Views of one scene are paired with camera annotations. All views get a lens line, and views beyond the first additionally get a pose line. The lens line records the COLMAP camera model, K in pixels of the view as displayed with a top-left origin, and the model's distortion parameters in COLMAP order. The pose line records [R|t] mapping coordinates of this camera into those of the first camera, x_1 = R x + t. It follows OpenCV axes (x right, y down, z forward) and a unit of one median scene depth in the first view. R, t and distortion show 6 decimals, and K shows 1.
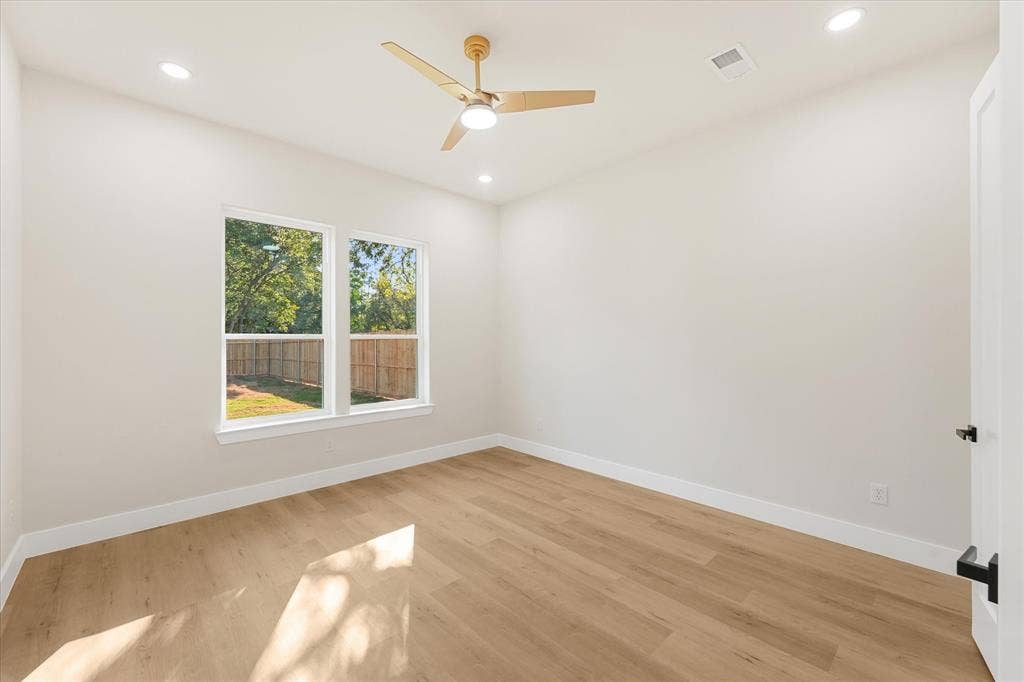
lens RADIAL K [[437.0, 0, 510.5], [0, 437.0, 338.8], [0, 0, 1]] dist [0.008354, -0.000496]
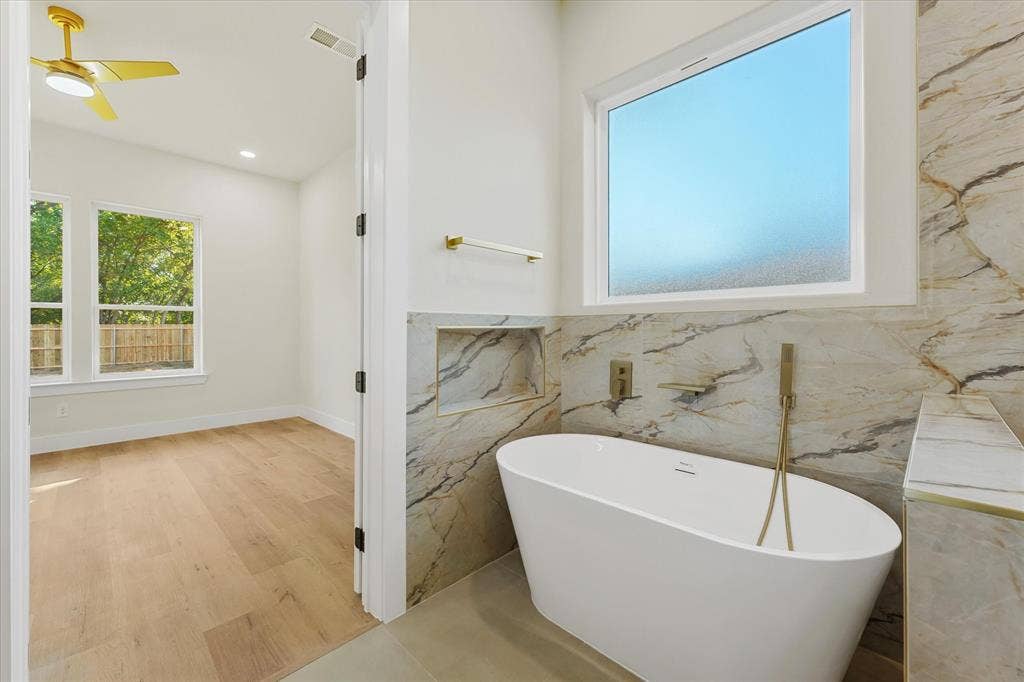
lens RADIAL K [[437.0, 0, 503.8], [0, 437.0, 323.0], [0, 0, 1]] dist [0.008354, -0.000496]
pose [[0.999384, -0.004757, 0.034776, 0.915217], [0.005088, 0.999942, -0.009443, 0.086463], [-0.034729, 0.009614, 0.999351, -0.101431]]
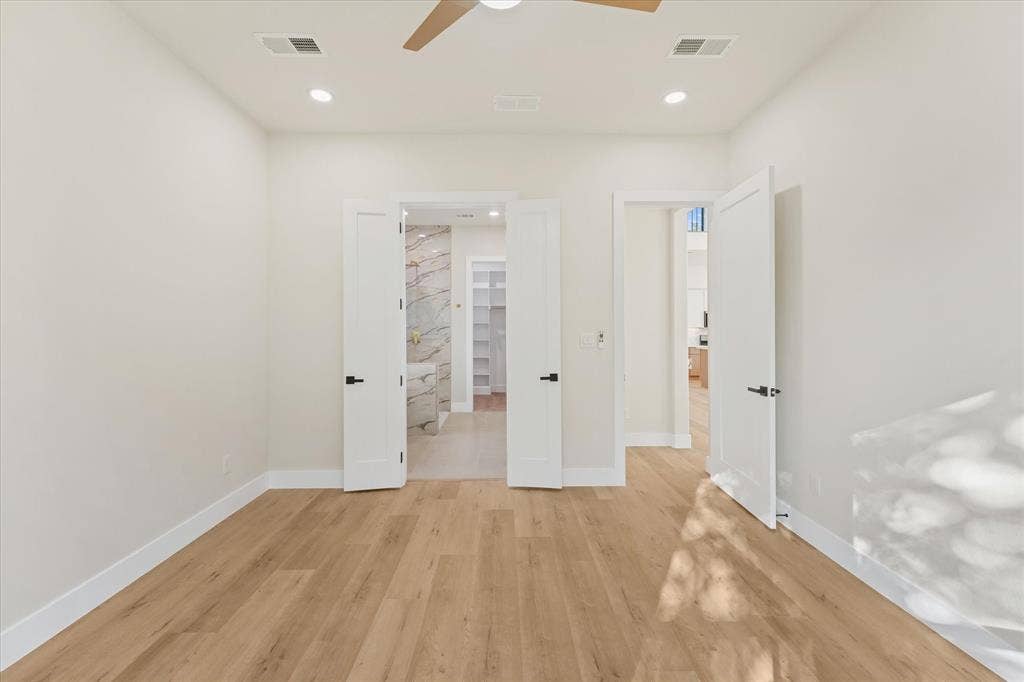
lens RADIAL K [[437.0, 0, 507.7], [0, 437.0, 333.1], [0, 0, 1]] dist [0.008354, -0.000496]
pose [[-0.749873, -0.007546, 0.661539, -0.495011], [0.003957, 0.999866, 0.015891, -0.004716], [-0.661570, 0.014534, -0.749743, 1.451391]]
